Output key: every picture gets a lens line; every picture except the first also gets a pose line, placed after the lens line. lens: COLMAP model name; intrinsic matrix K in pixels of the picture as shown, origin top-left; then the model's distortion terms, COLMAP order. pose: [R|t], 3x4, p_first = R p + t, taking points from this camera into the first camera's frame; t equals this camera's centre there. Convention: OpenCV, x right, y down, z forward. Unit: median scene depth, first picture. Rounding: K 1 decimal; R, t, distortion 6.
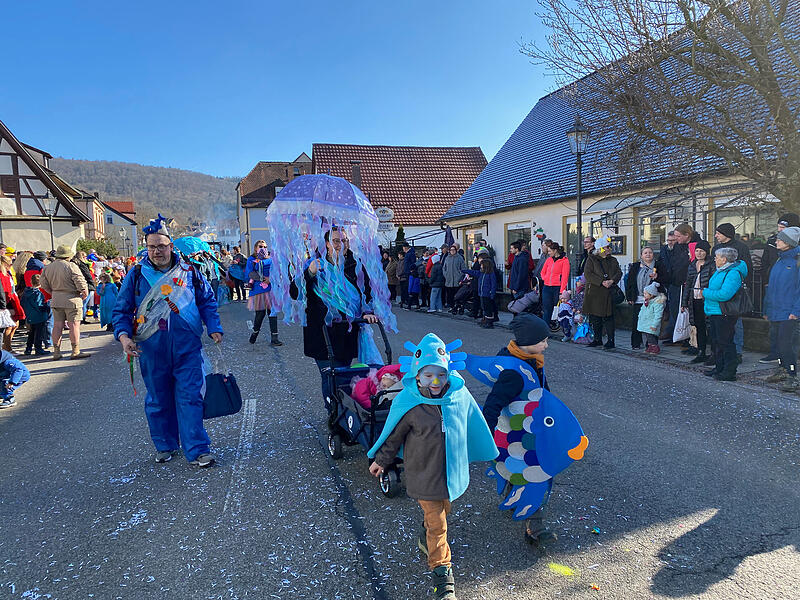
lens RADIAL K [[612.9, 0, 397.1], [0, 612.9, 298.7], [0, 0, 1]] dist [0.041161, -0.003775]
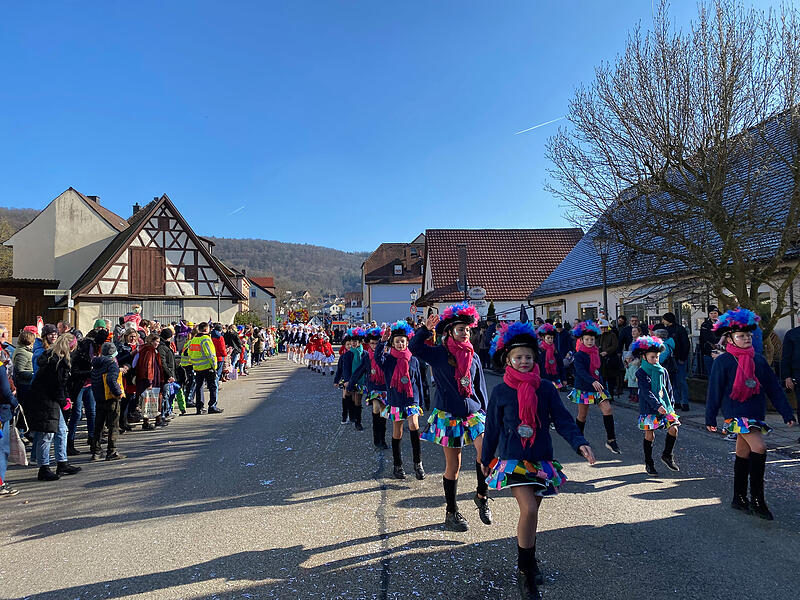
lens RADIAL K [[612.5, 0, 403.1], [0, 612.5, 305.0], [0, 0, 1]] dist [0.039597, -0.001288]
pose [[0.982082, 0.002463, -0.188438, 0.035129], [-0.022245, 0.994439, -0.102937, 0.004911], [0.187137, 0.105285, 0.976675, -0.100558]]
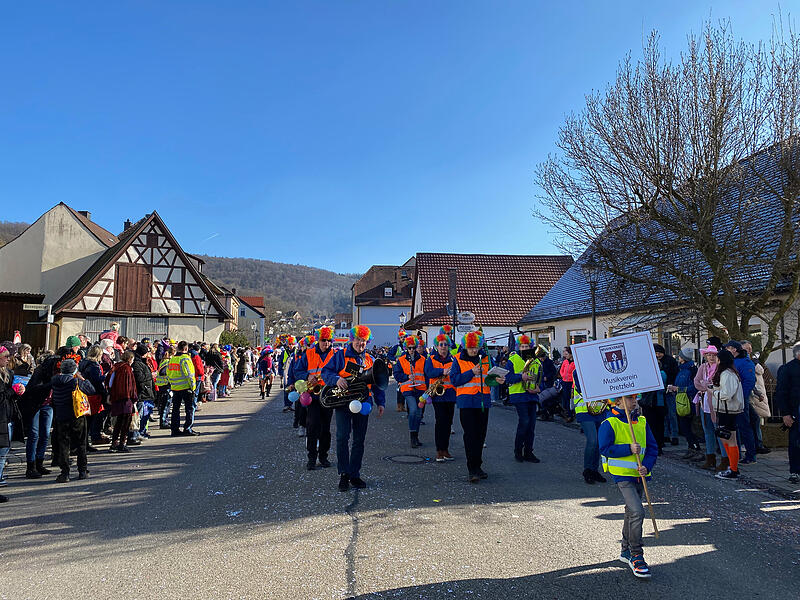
lens RADIAL K [[612.9, 0, 397.1], [0, 612.9, 298.7], [0, 0, 1]] dist [0.041161, -0.003775]
pose [[0.982861, 0.017804, -0.183489, 0.036738], [-0.045876, 0.987635, -0.149906, 0.003779], [0.178551, 0.155754, 0.971525, -0.094409]]
